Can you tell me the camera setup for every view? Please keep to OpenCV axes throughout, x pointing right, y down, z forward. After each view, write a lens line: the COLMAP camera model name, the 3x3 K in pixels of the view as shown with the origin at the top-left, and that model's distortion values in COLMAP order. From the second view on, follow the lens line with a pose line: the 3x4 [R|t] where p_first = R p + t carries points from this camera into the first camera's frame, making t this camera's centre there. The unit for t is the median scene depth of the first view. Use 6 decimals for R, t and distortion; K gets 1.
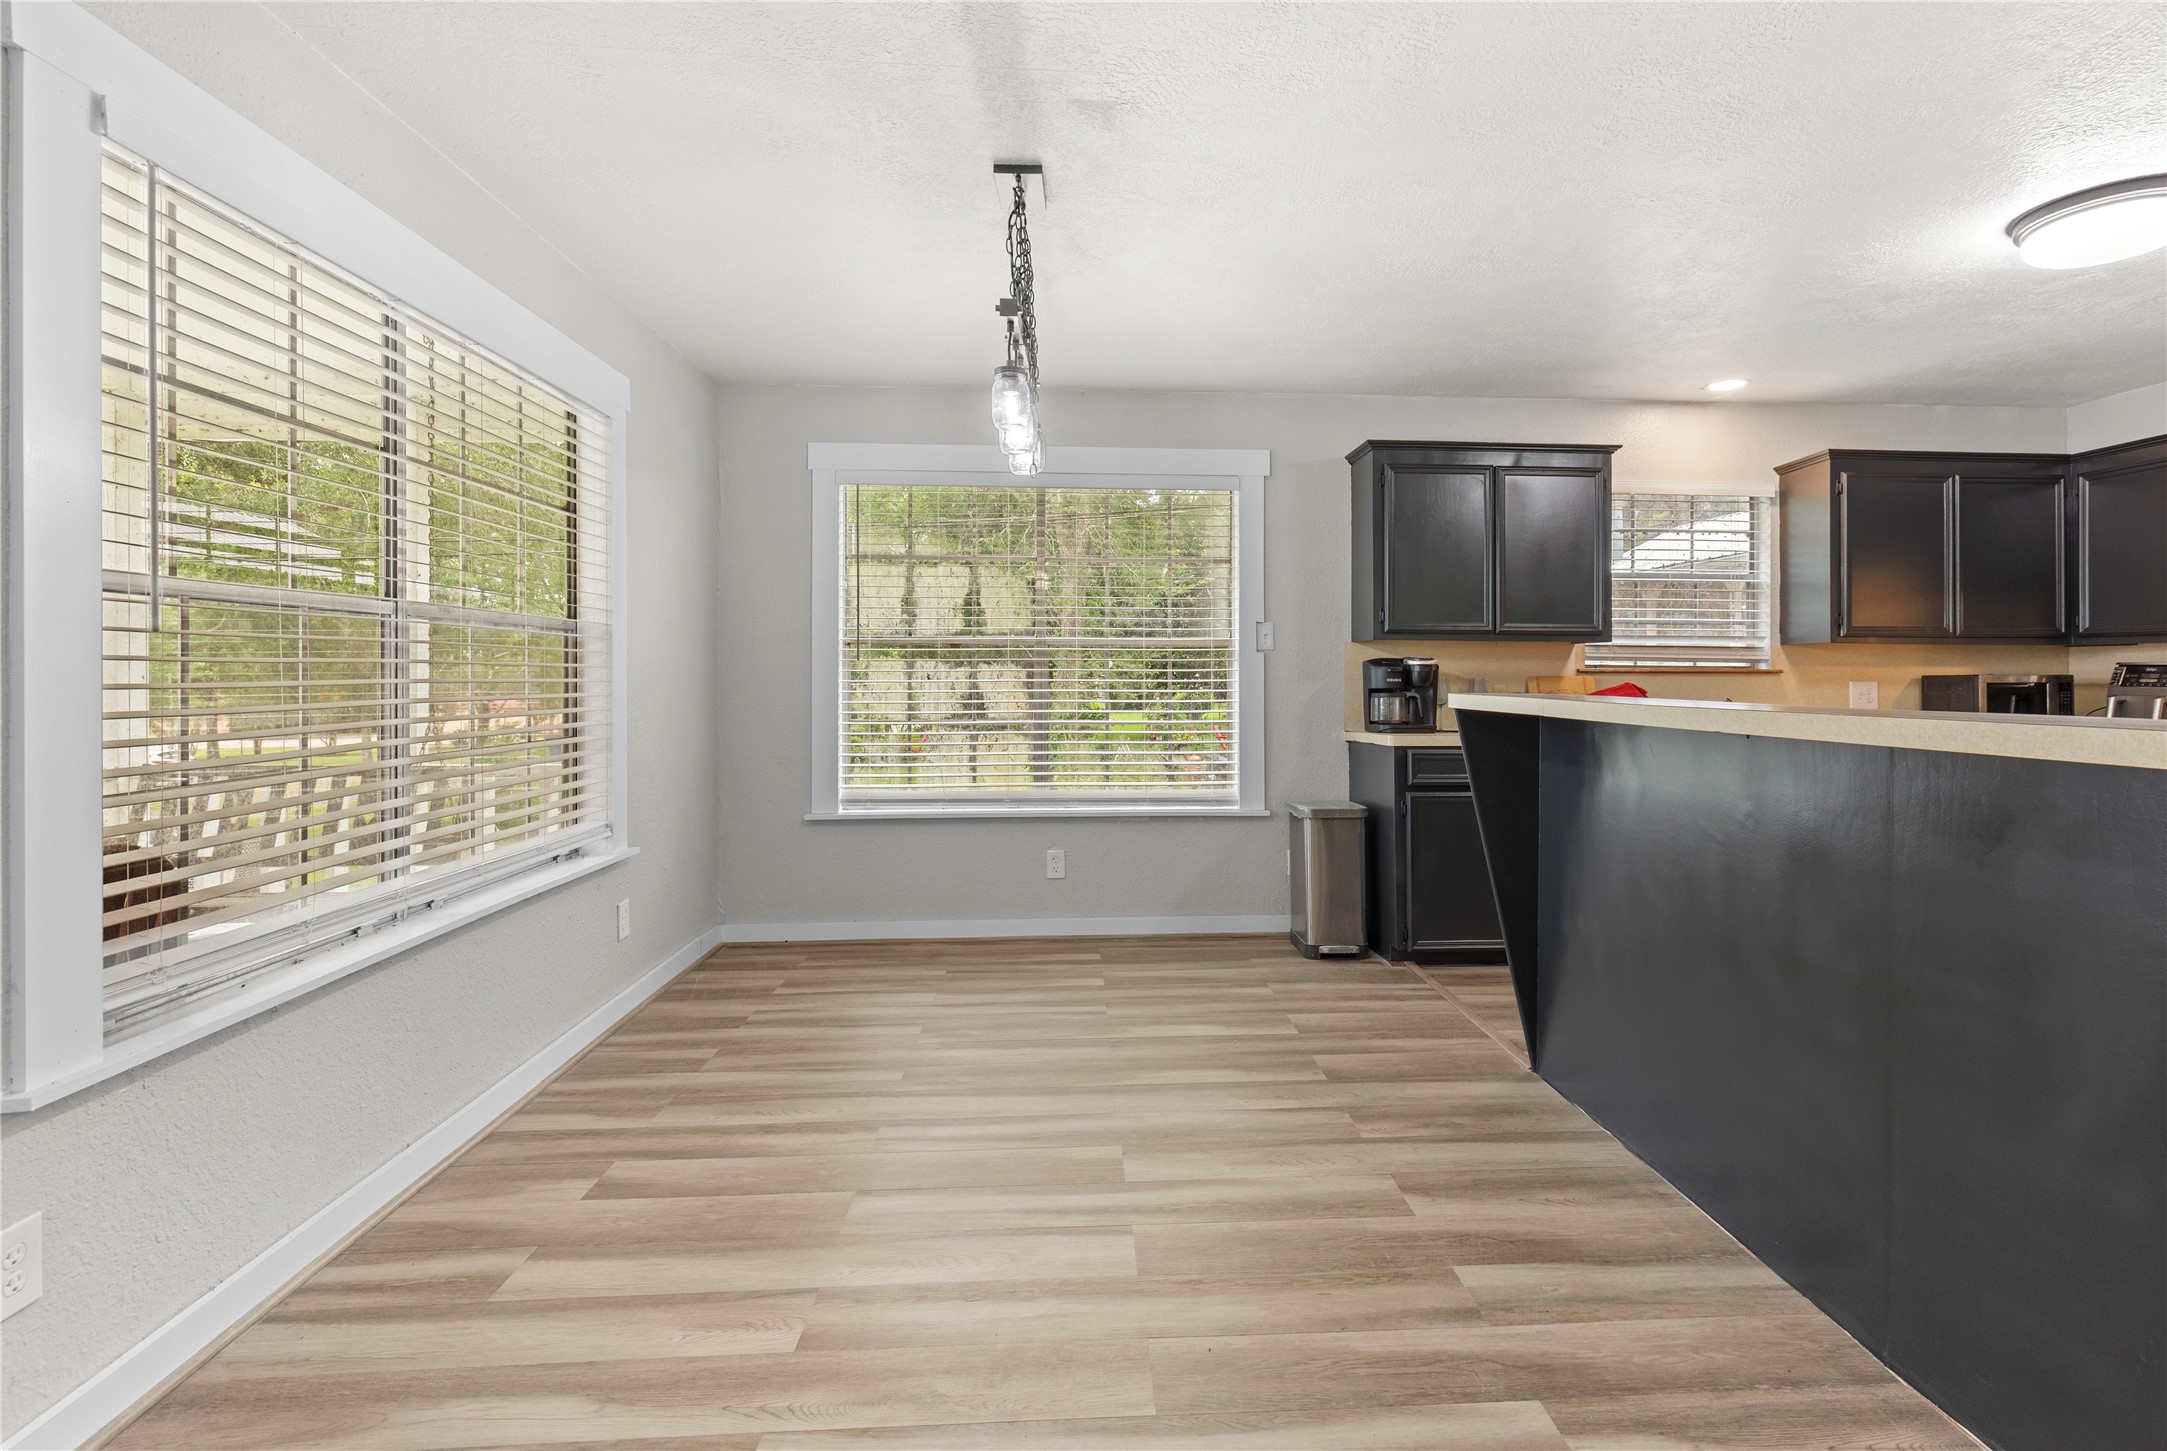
lens RADIAL K [[982.8, 0, 1128.5], [0, 982.8, 674.2], [0, 0, 1]] dist [0.000915, -0.000053]
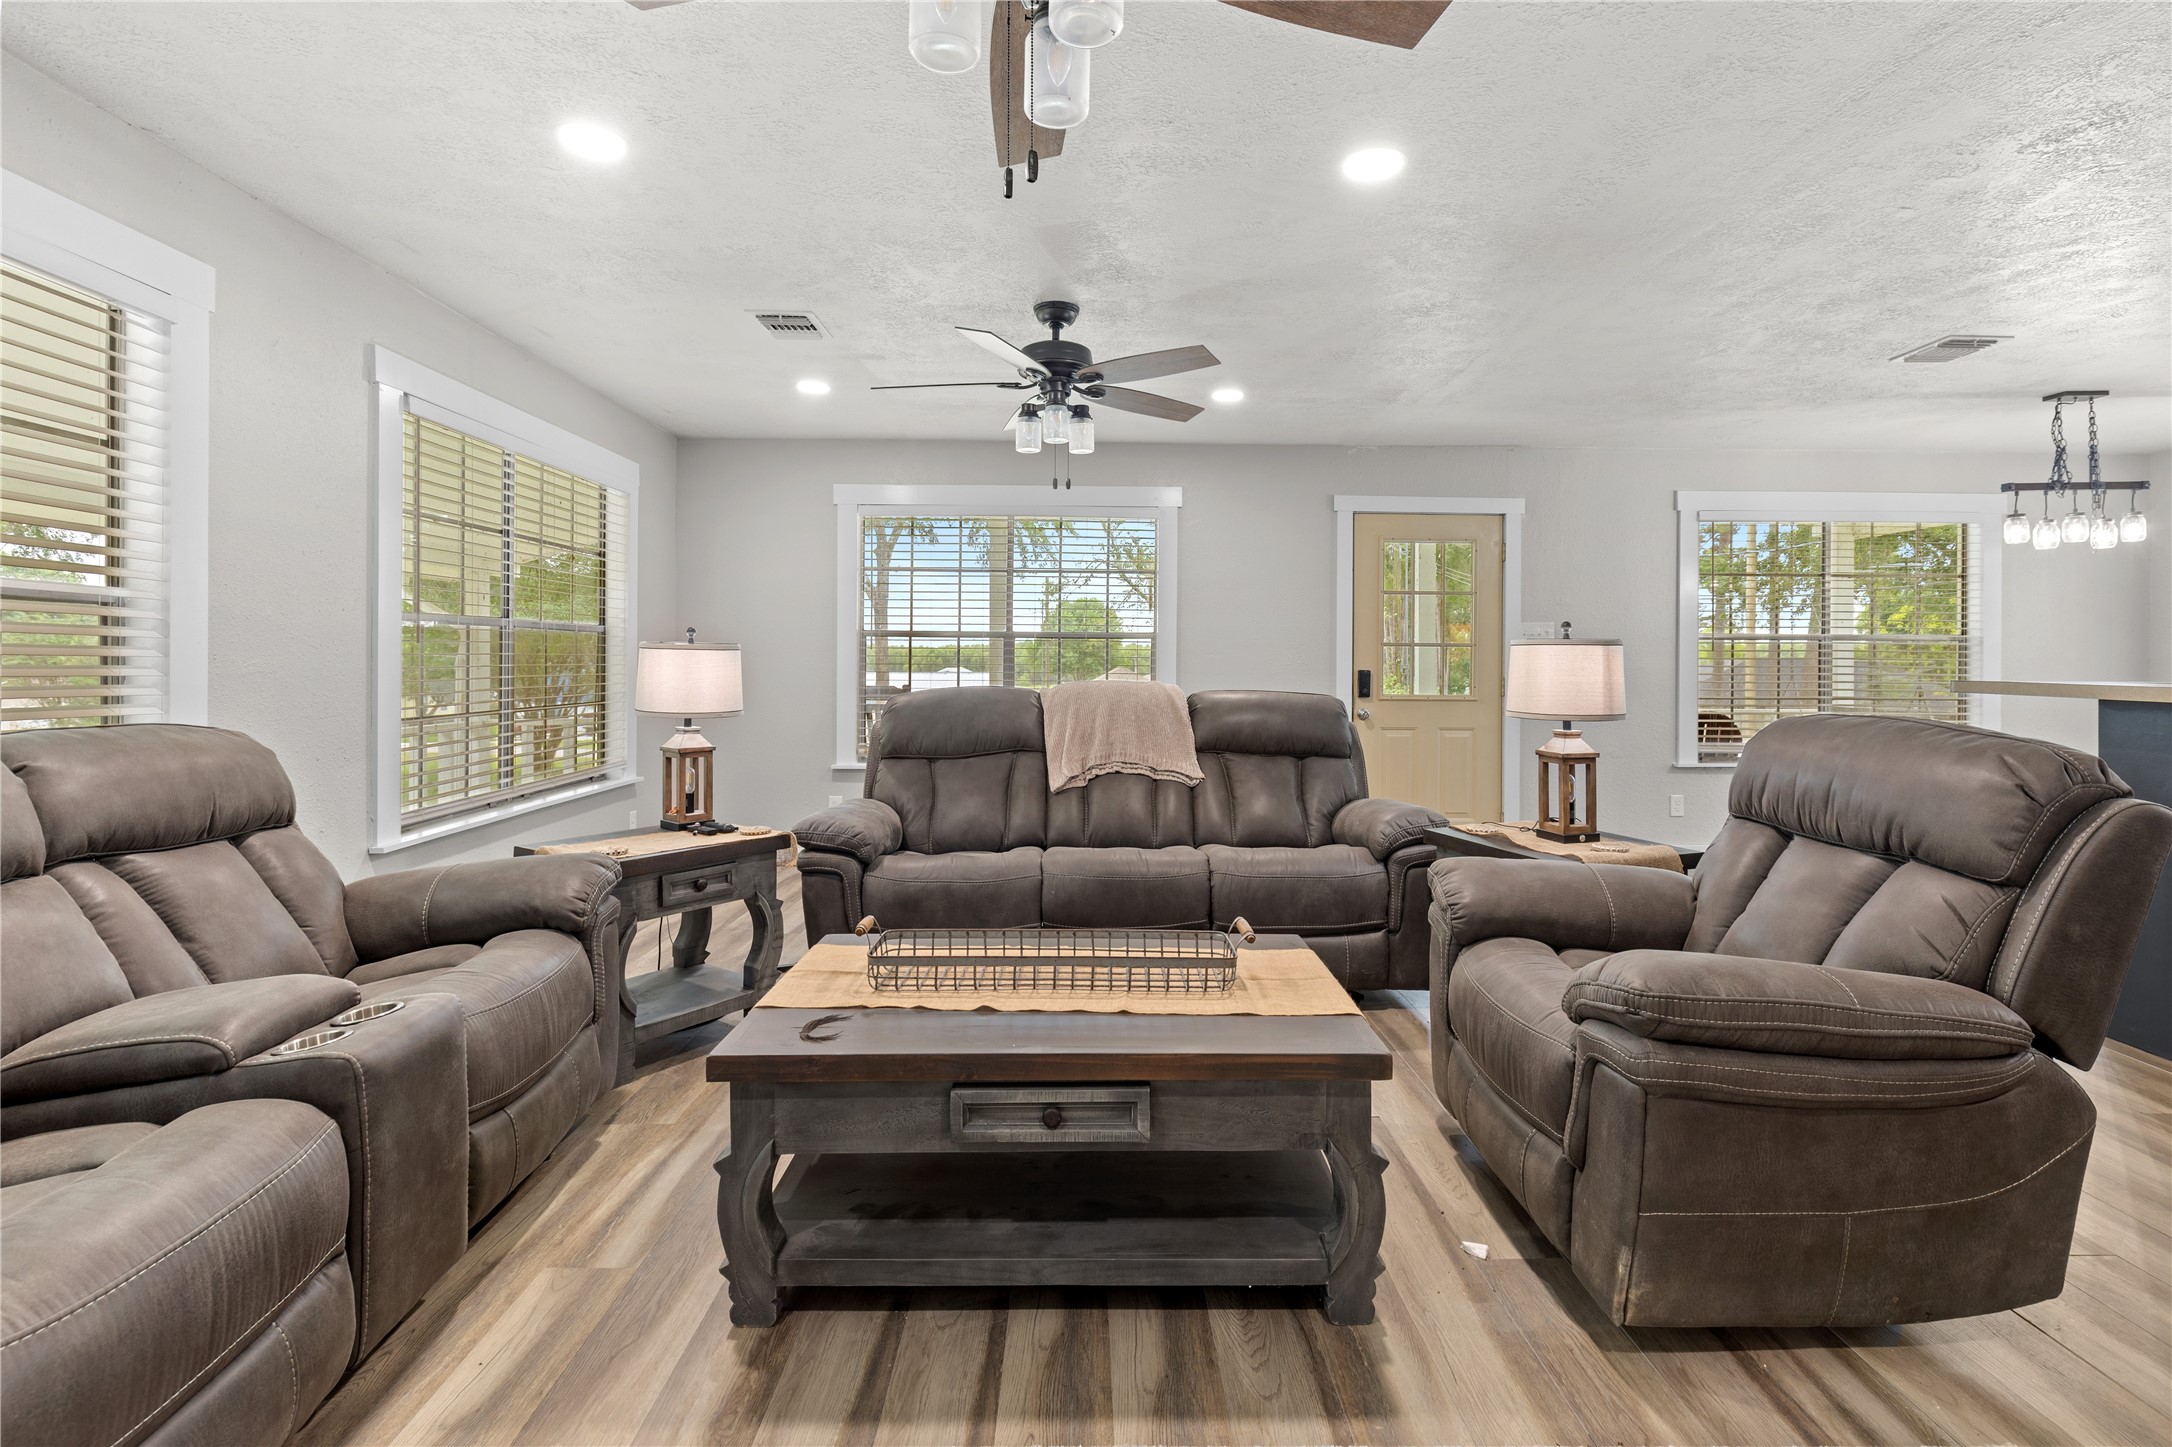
lens RADIAL K [[1014.6, 0, 1103.4], [0, 1014.6, 663.3], [0, 0, 1]] dist [0.001630, -0.000486]
pose [[-0.034686, 0.001592, -0.999397, 1.022416], [-0.004886, 0.999987, 0.001762, 0.001388], [0.999386, 0.004944, -0.034678, -0.404739]]
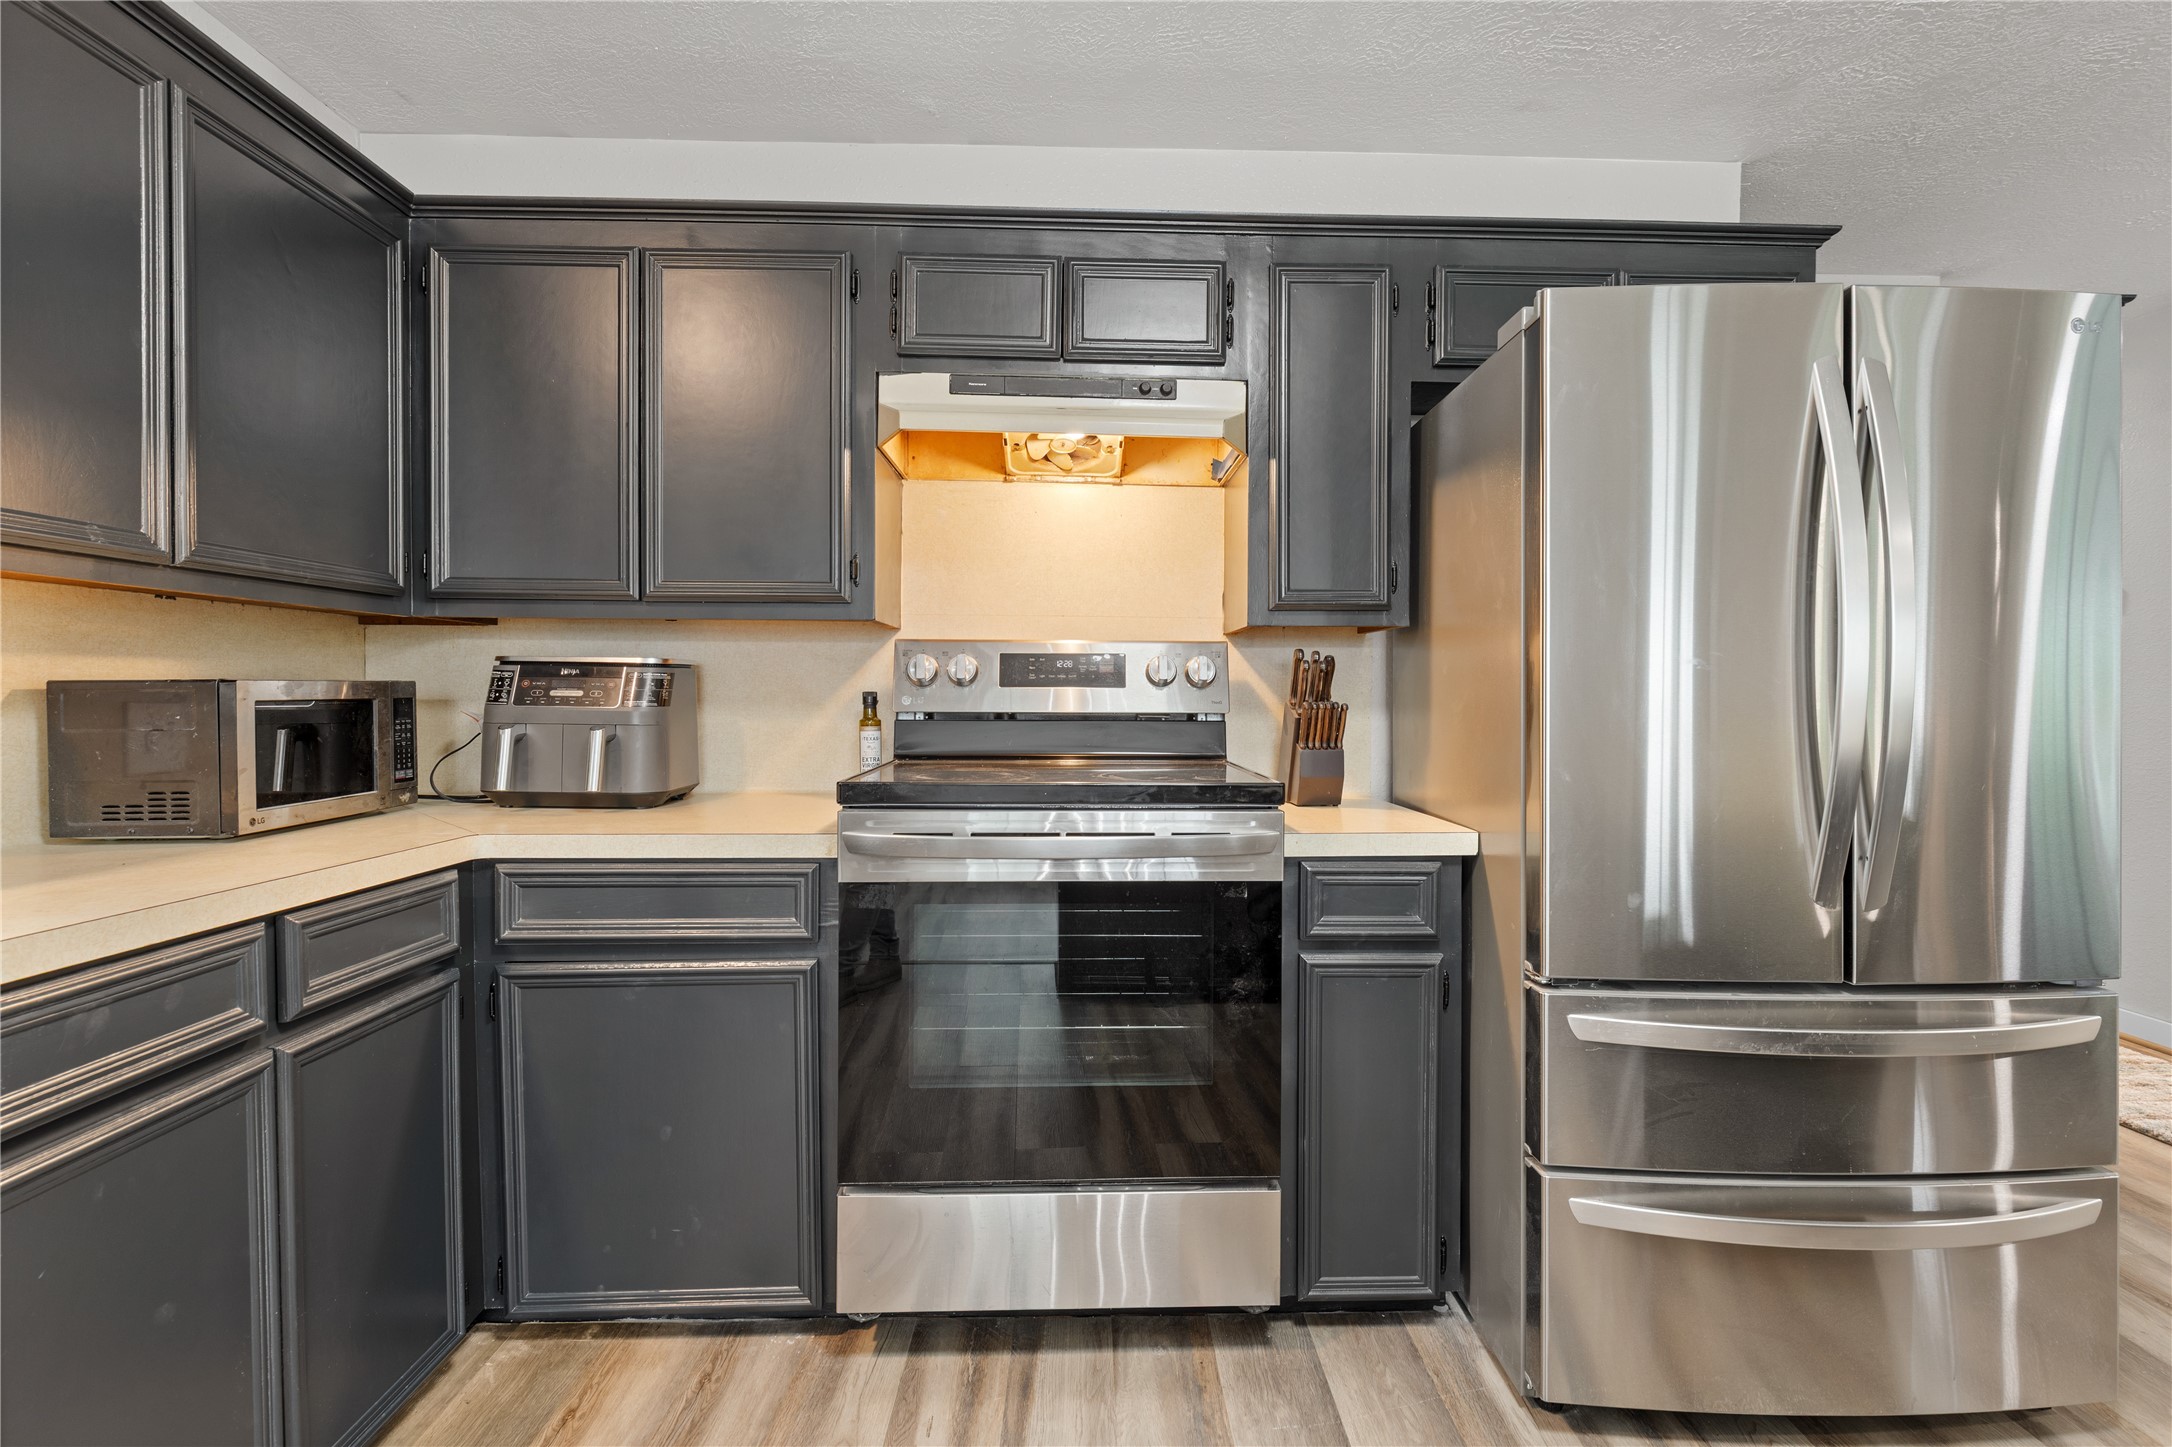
lens RADIAL K [[999.2, 0, 1067.5], [0, 999.2, 700.6], [0, 0, 1]] dist [-0.001038, -0.000164]
pose [[0.049350, -0.013812, 0.998686, 0.490404], [-0.004633, 0.999890, 0.014057, 0.001618], [-0.998771, -0.005321, 0.049281, 0.646879]]
